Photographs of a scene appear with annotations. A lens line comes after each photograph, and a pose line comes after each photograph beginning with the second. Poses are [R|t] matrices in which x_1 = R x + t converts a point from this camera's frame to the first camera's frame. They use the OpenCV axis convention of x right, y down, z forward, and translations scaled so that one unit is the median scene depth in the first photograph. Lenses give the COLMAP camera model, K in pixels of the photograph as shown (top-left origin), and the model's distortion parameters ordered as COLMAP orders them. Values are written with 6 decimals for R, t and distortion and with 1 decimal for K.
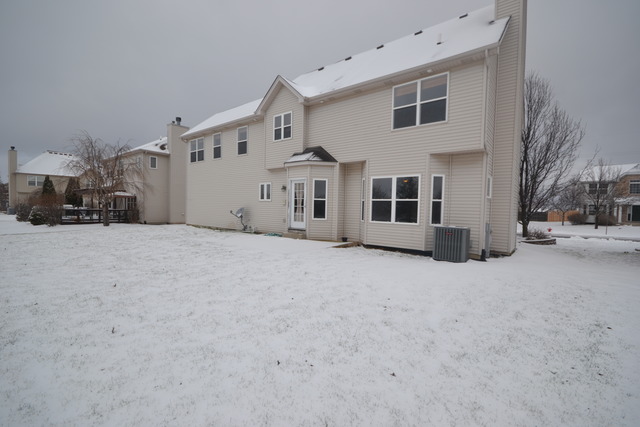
lens RADIAL K [[284.3, 0, 316.6], [0, 284.3, 217.5], [0, 0, 1]] dist [0.005882, -0.007926]
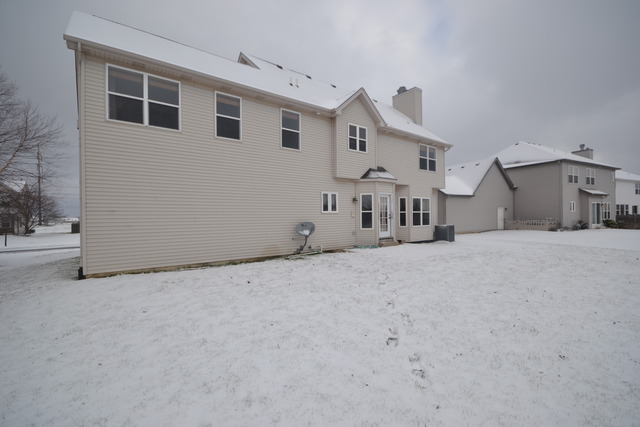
lens RADIAL K [[284.3, 0, 316.6], [0, 284.3, 217.5], [0, 0, 1]] dist [0.005882, -0.007926]
pose [[0.233842, -0.021354, 0.972040, -1.211001], [0.055940, 0.998398, 0.008476, -0.064689], [-0.970664, 0.052394, 0.234662, 0.993728]]
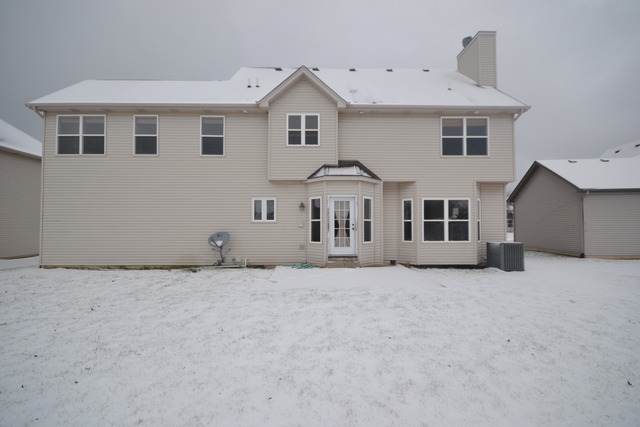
lens RADIAL K [[284.3, 0, 316.6], [0, 284.3, 217.5], [0, 0, 1]] dist [0.005882, -0.007926]
pose [[0.763111, -0.003178, 0.646259, -0.657340], [0.041489, 0.998166, -0.044083, -0.038208], [-0.644934, 0.060453, 0.761844, 0.410660]]
